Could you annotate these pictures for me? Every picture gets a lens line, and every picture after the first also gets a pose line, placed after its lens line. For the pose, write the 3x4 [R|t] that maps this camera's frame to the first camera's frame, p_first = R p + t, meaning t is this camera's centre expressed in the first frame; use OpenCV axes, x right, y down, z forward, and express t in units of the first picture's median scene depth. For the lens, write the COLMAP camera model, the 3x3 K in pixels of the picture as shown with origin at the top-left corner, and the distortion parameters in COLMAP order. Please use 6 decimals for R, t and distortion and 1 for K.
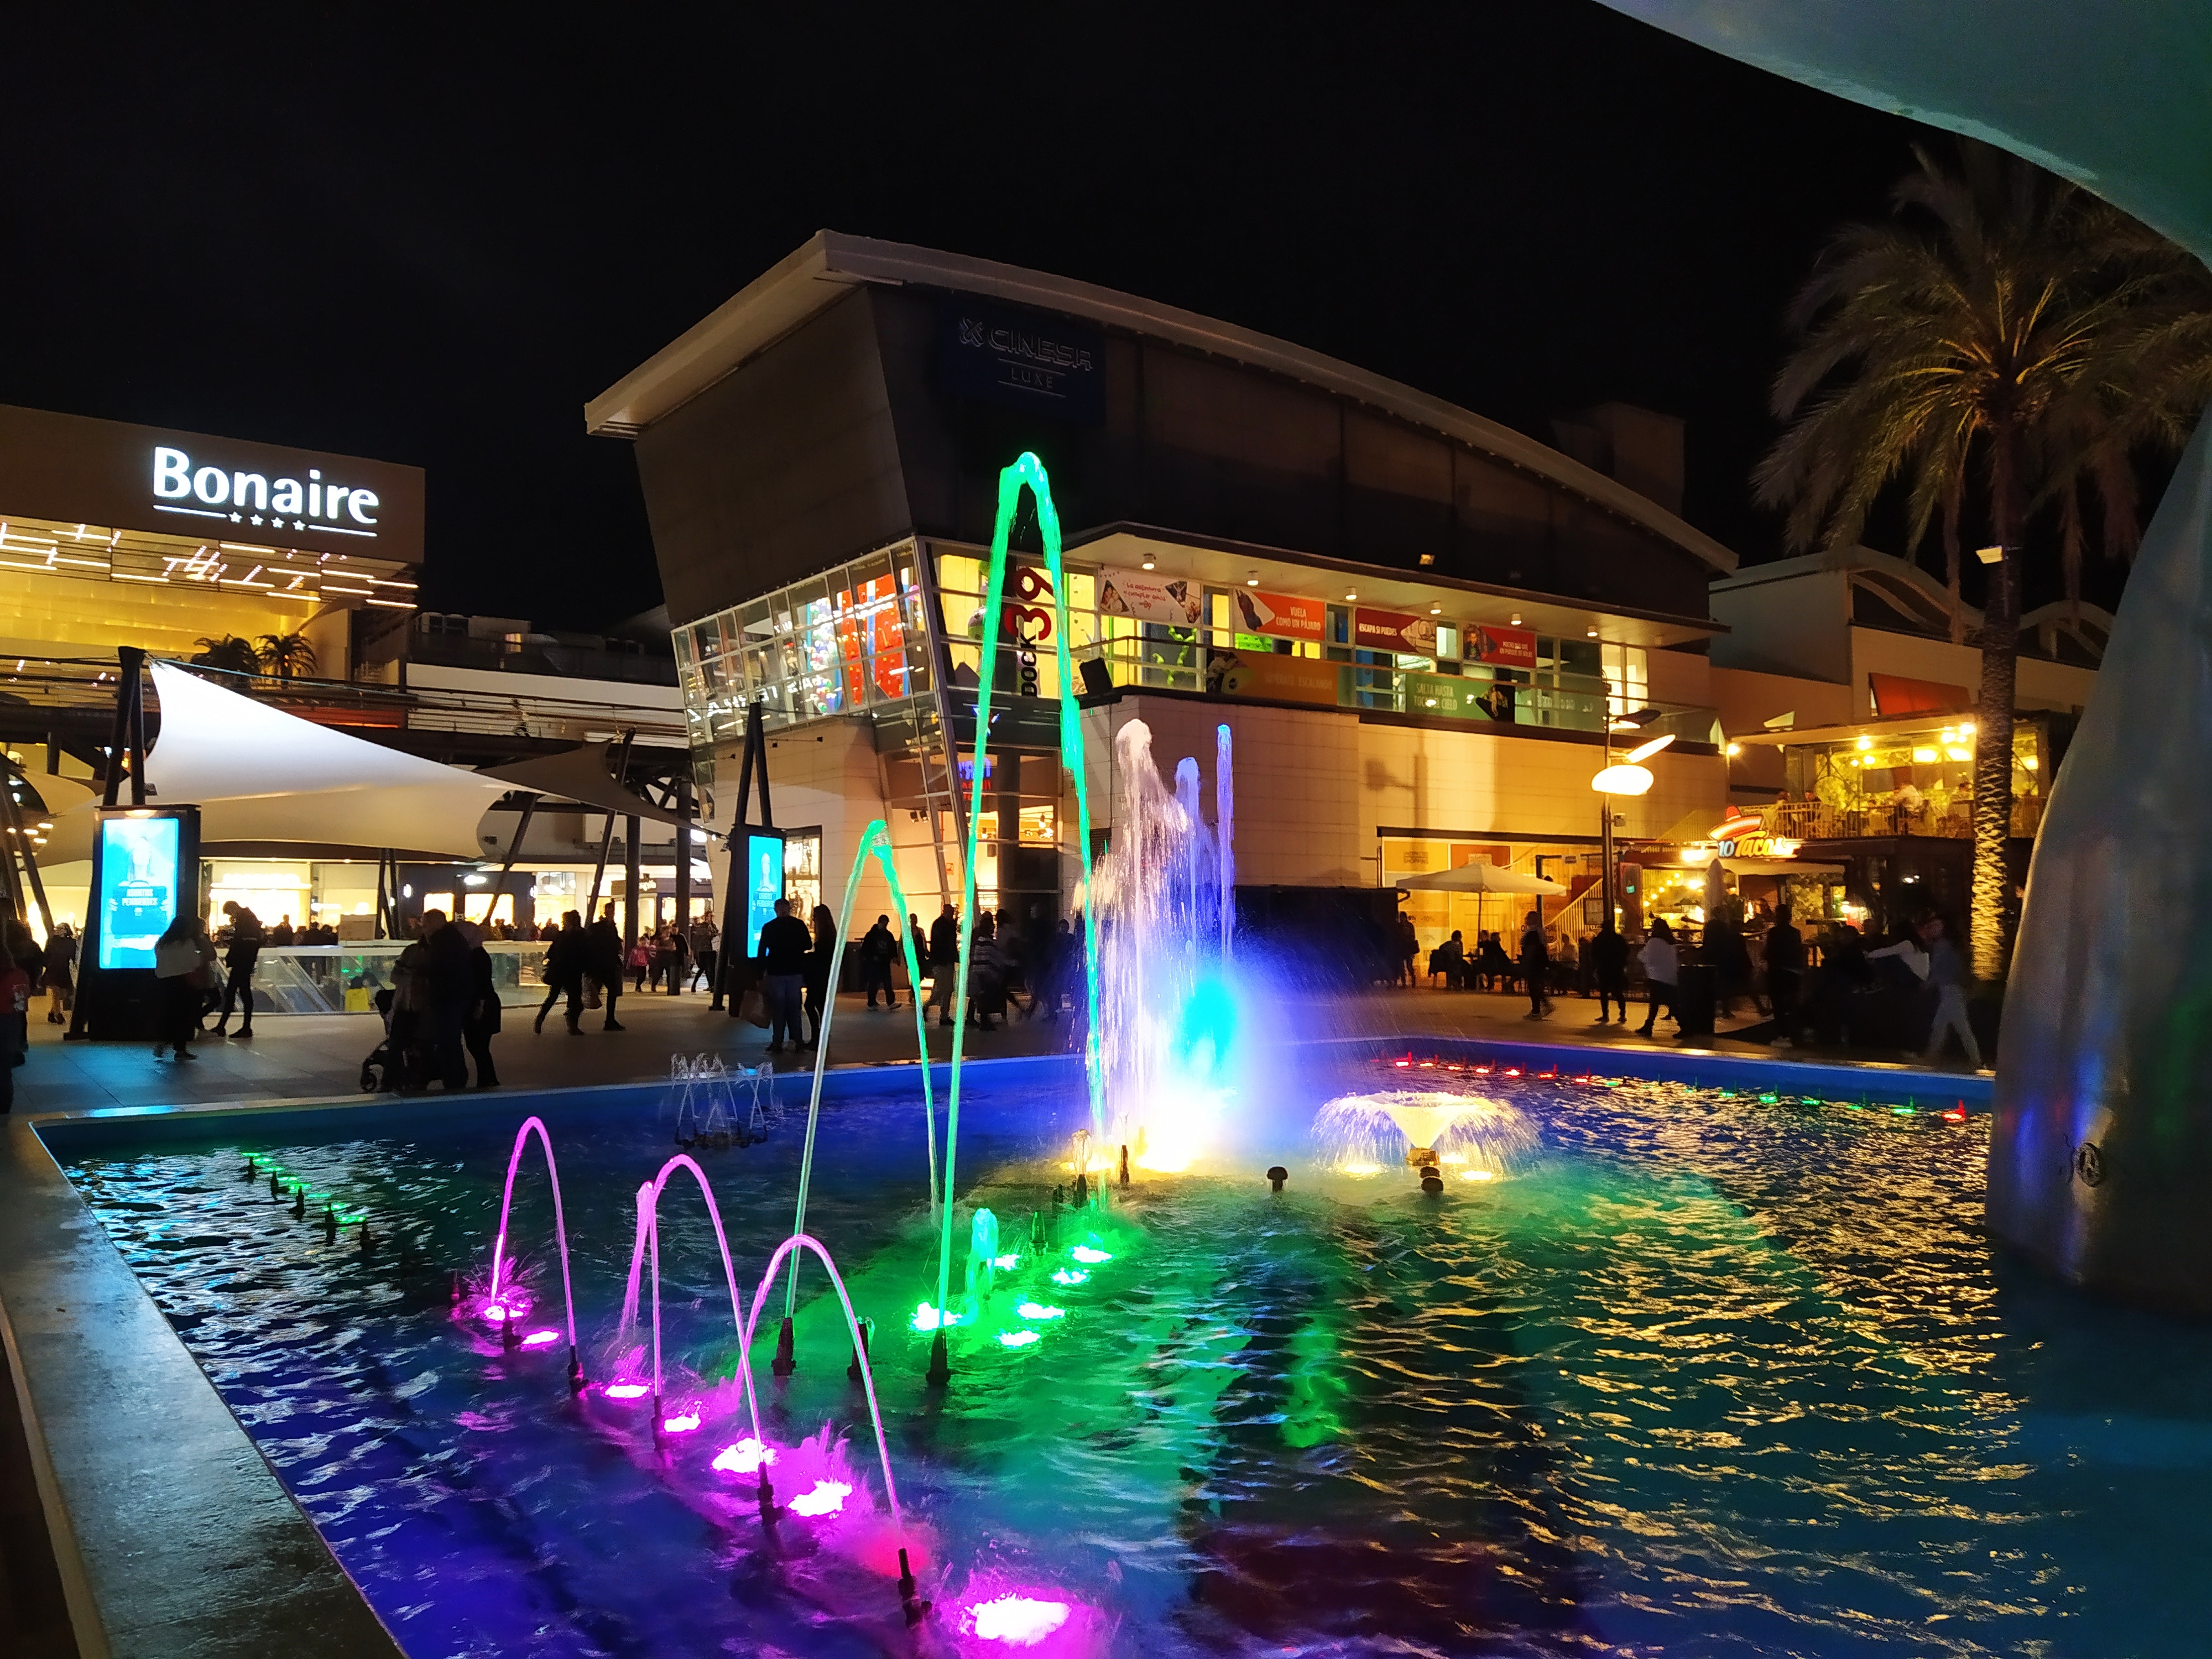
lens RADIAL K [[1645.6, 0, 1128.8], [0, 1645.6, 849.6], [0, 0, 1]] dist [0.109063, -0.162174]
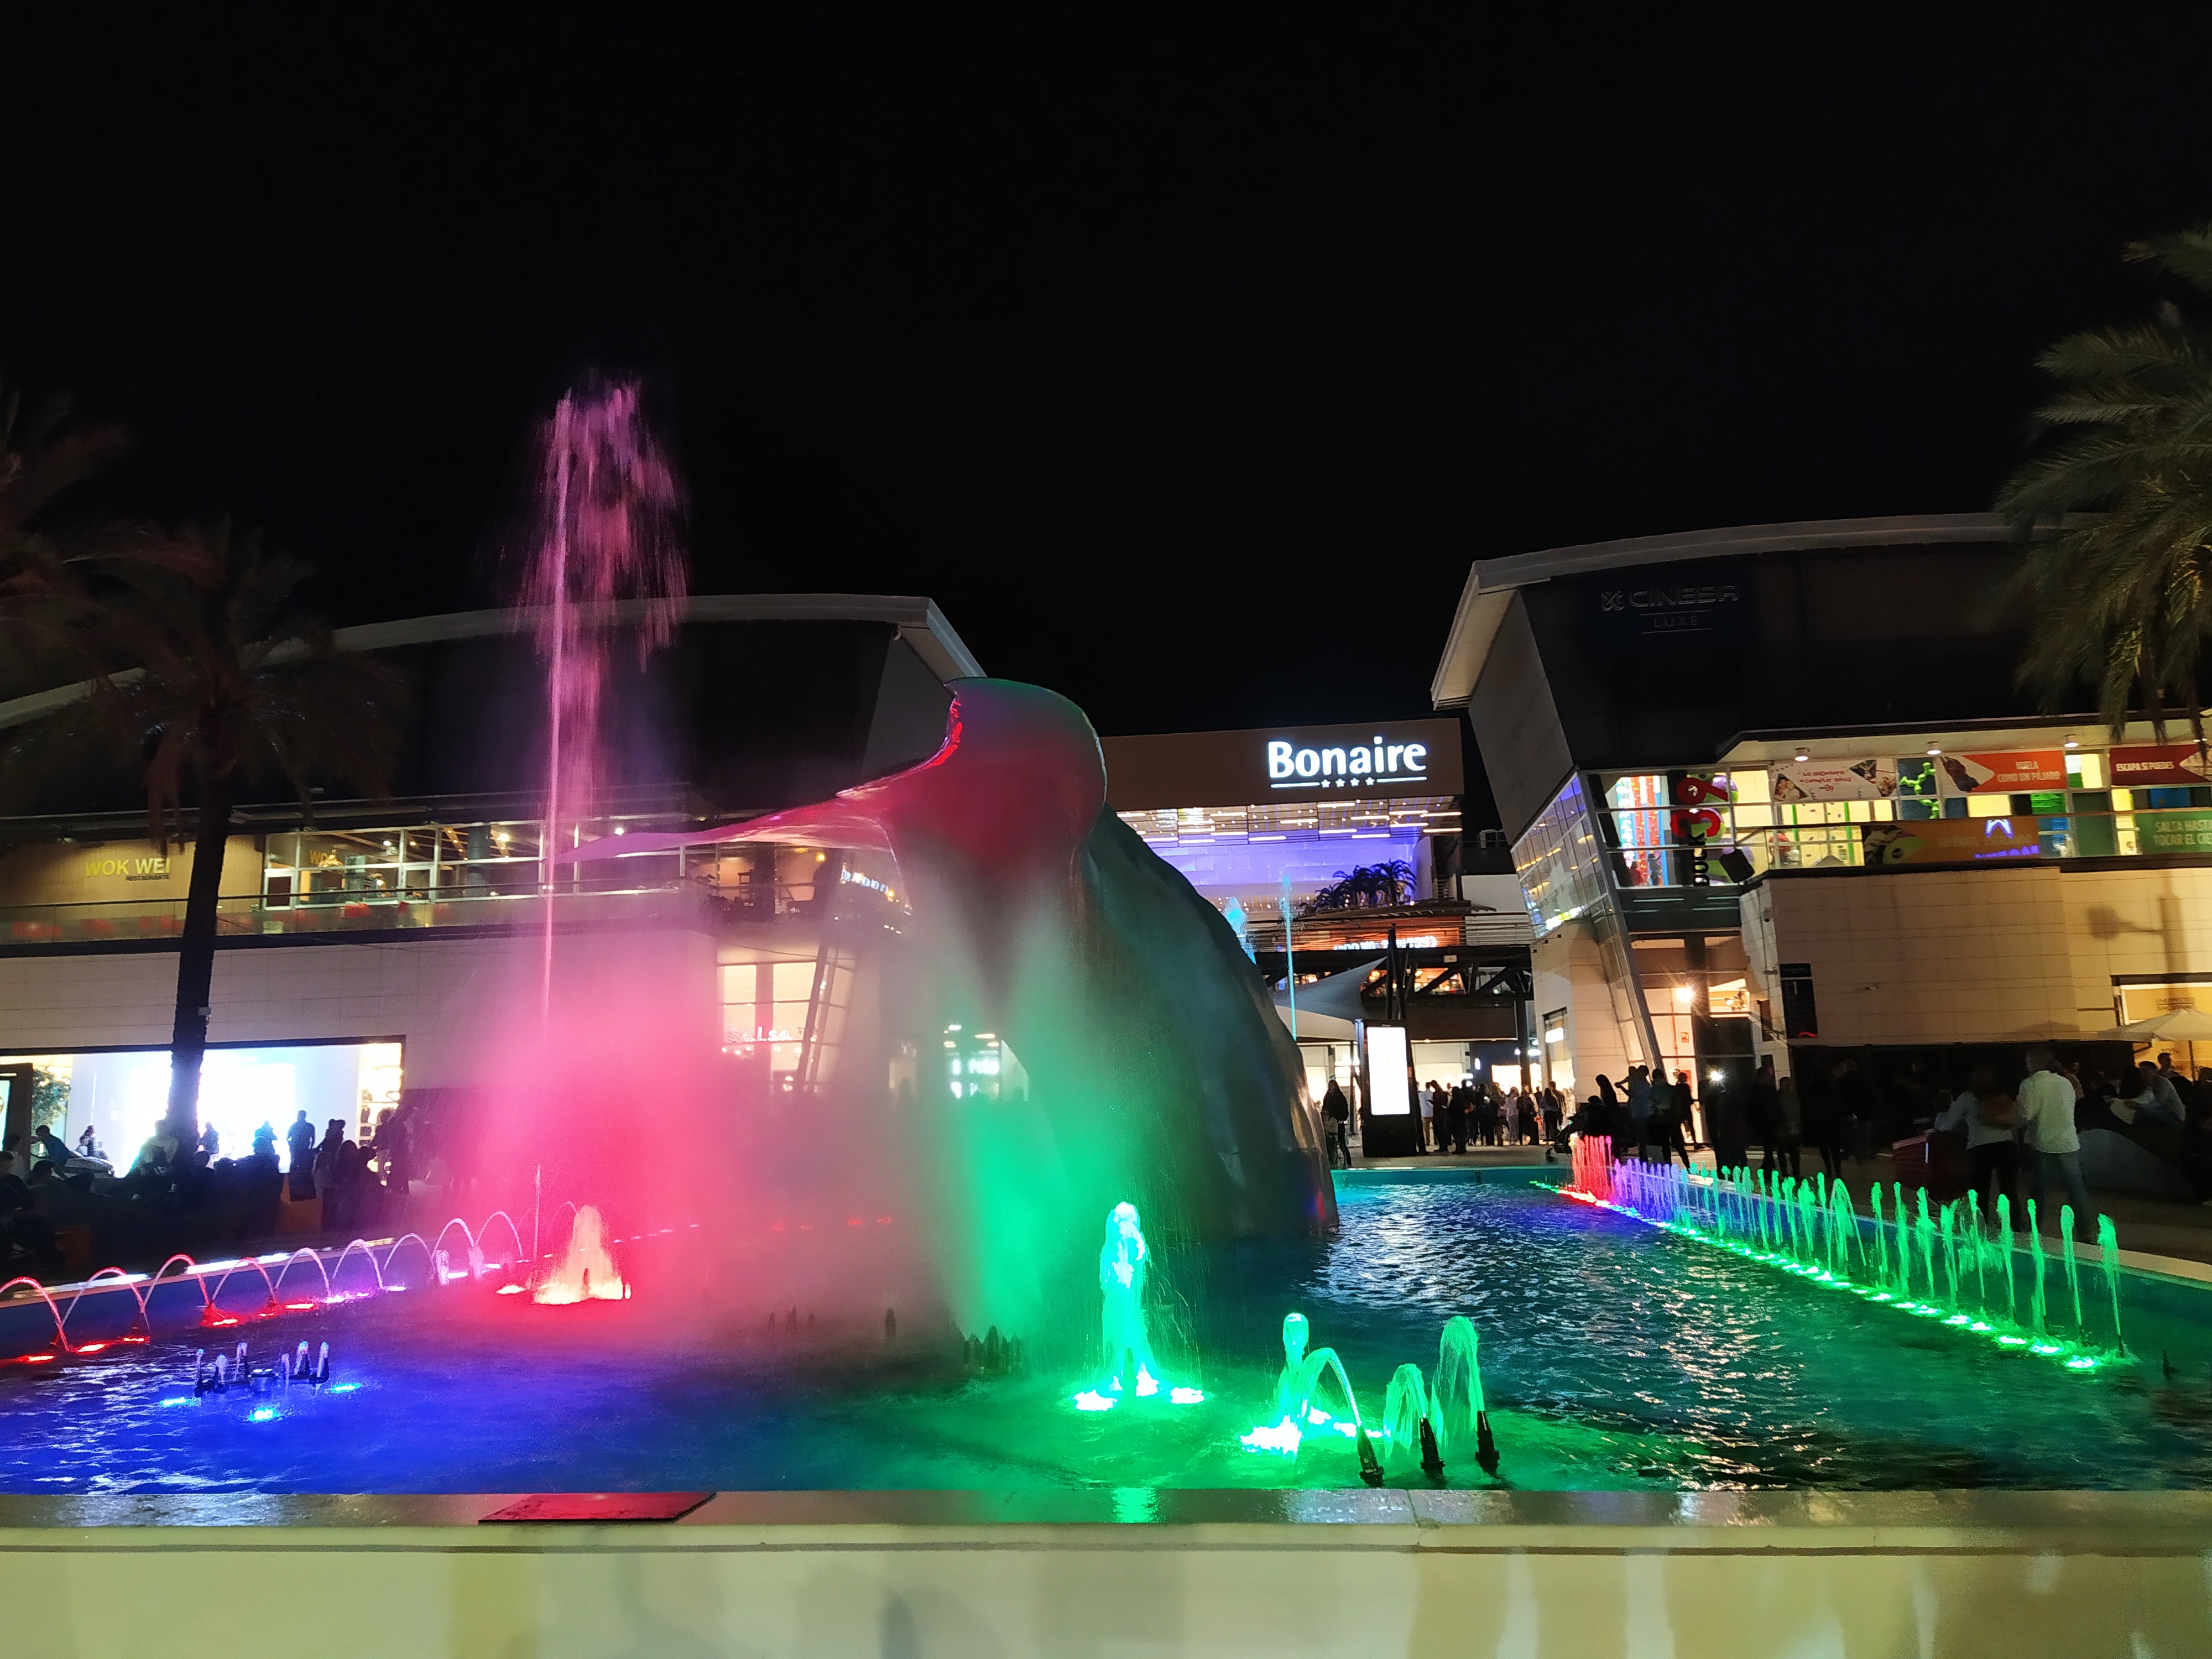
lens RADIAL K [[1656.3, 0, 1105.8], [0, 1656.3, 840.7], [0, 0, 1]] dist [0.105860, -0.162296]
pose [[0.730739, -0.122985, -0.671487, 0.383127], [0.053554, 0.990934, -0.123213, -0.001984], [0.680553, 0.054076, 0.730701, -0.131803]]
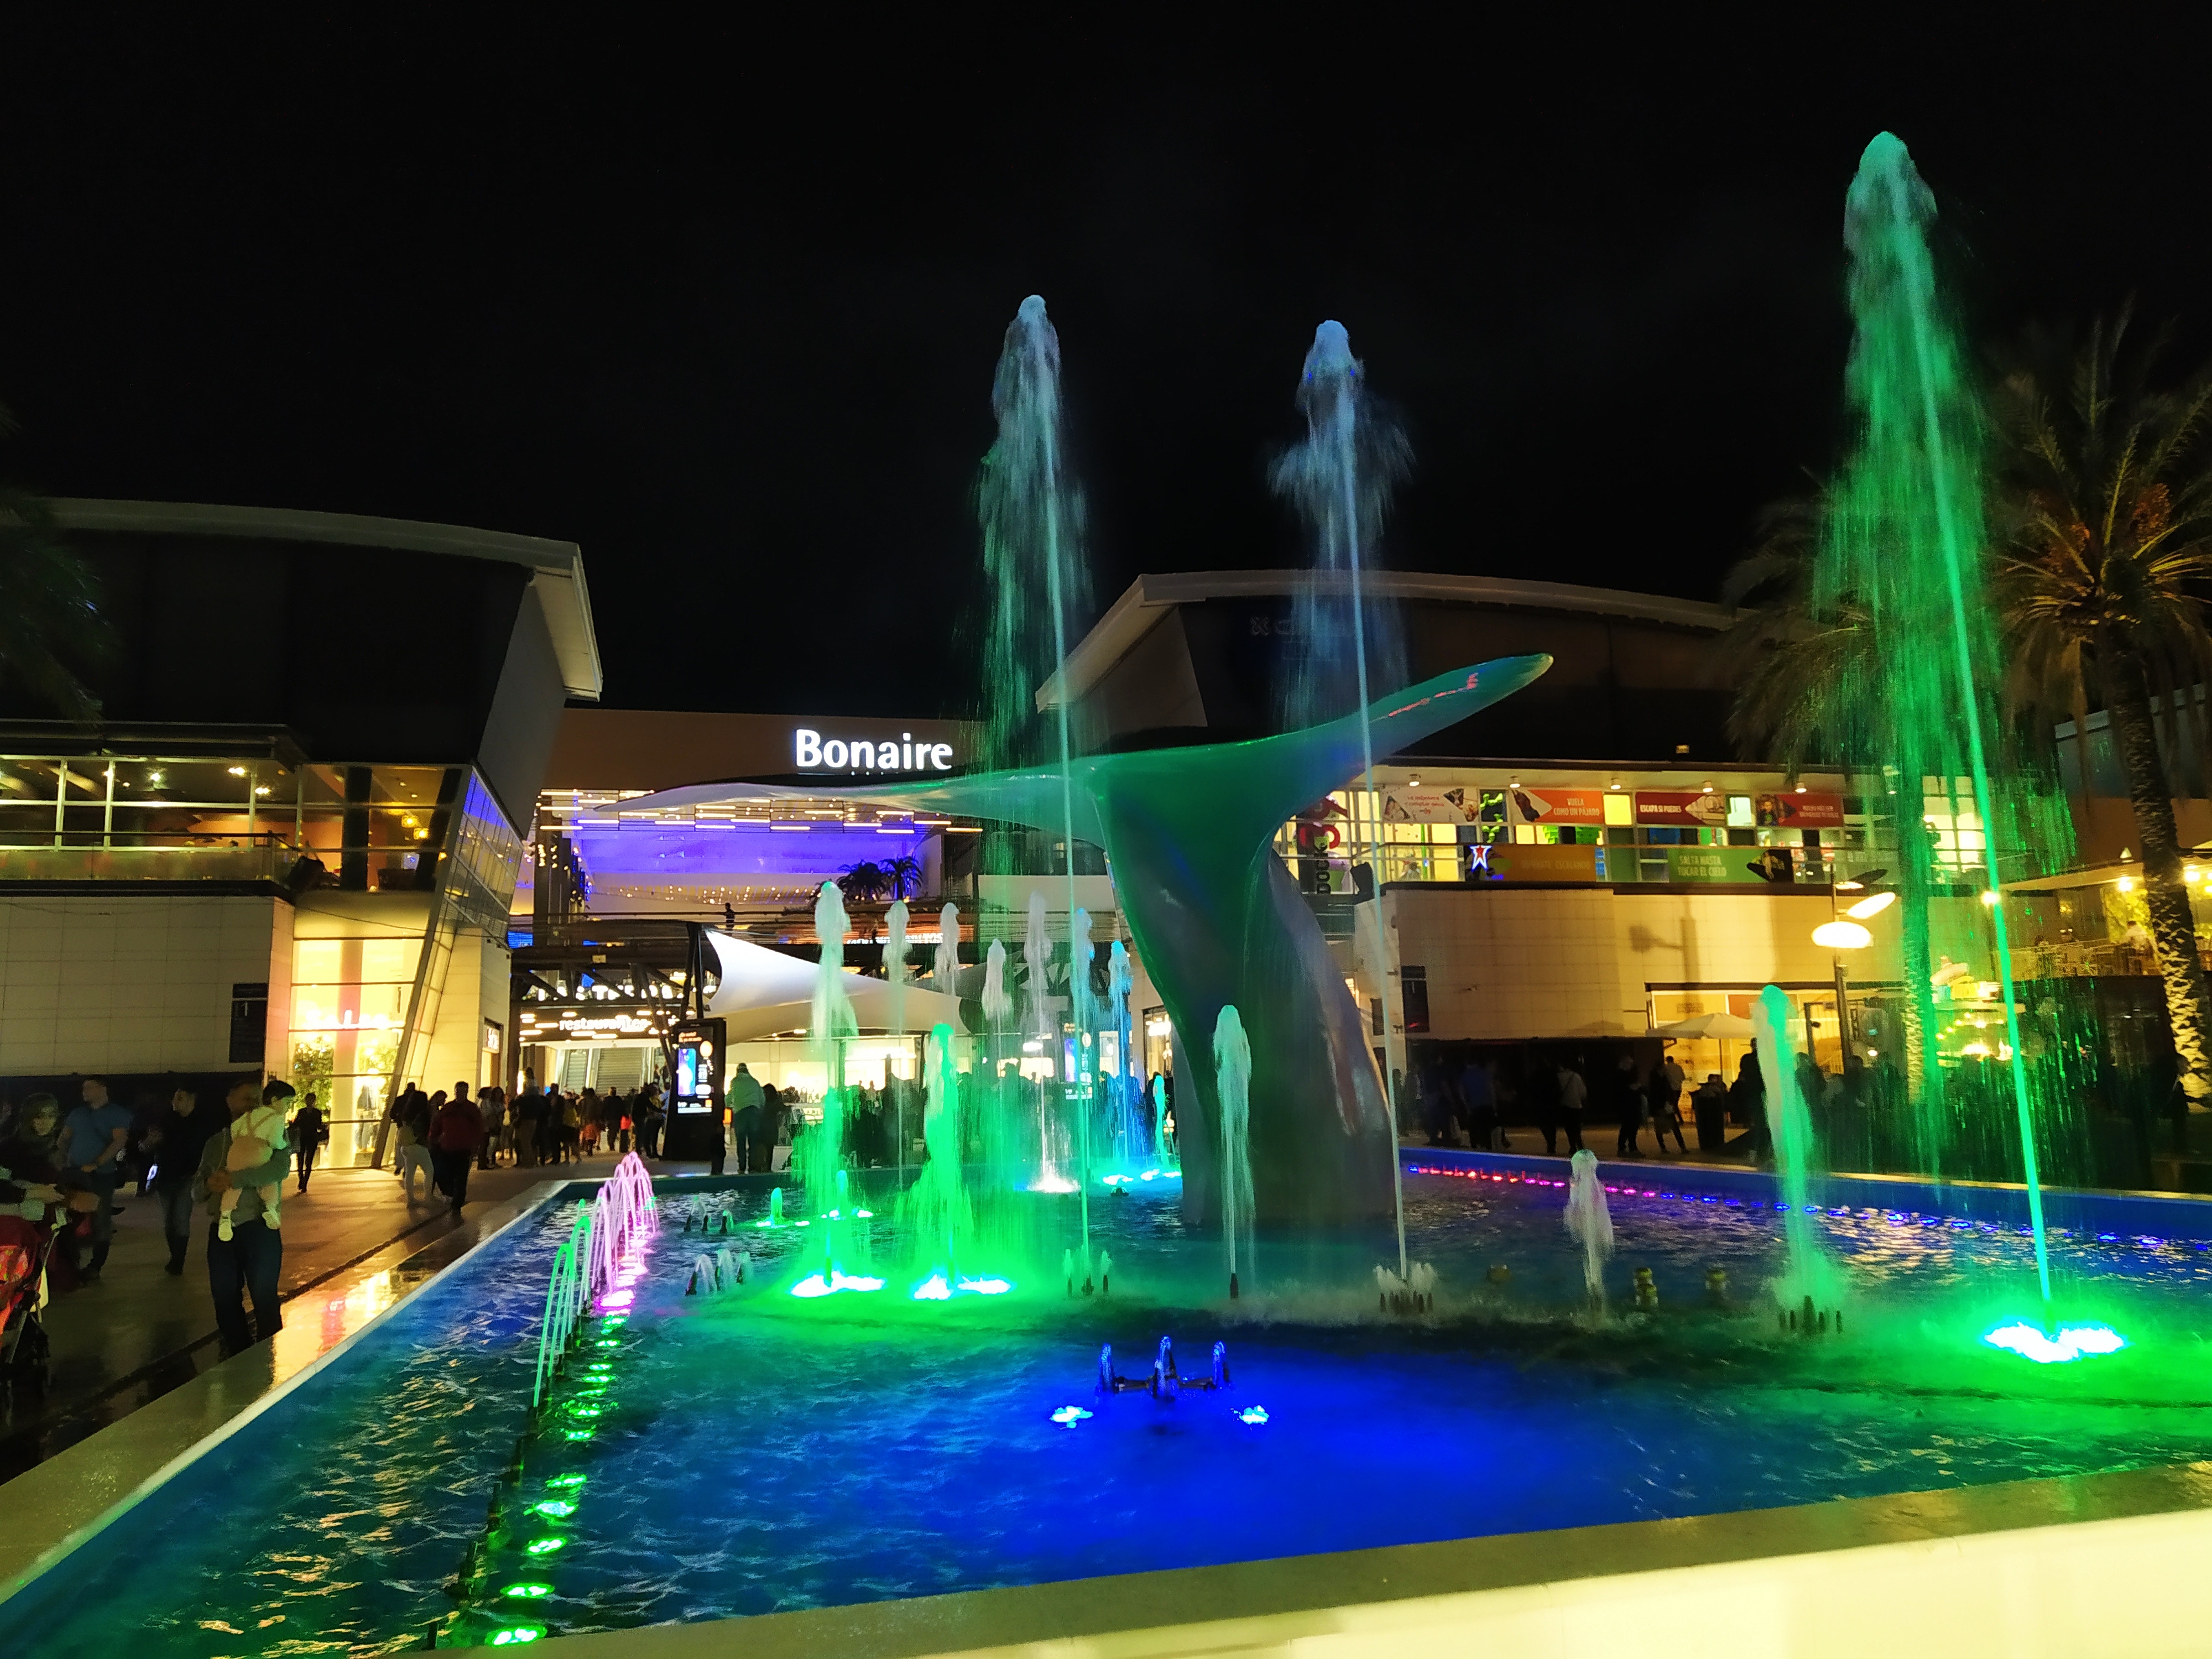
lens RADIAL K [[1645.6, 0, 1128.8], [0, 1645.6, 849.6], [0, 0, 1]] dist [0.109063, -0.162174]
pose [[0.930206, -0.074399, -0.359417, 0.232636], [0.041495, 0.994279, -0.098422, -0.007075], [0.364684, 0.076639, 0.927972, -0.214268]]
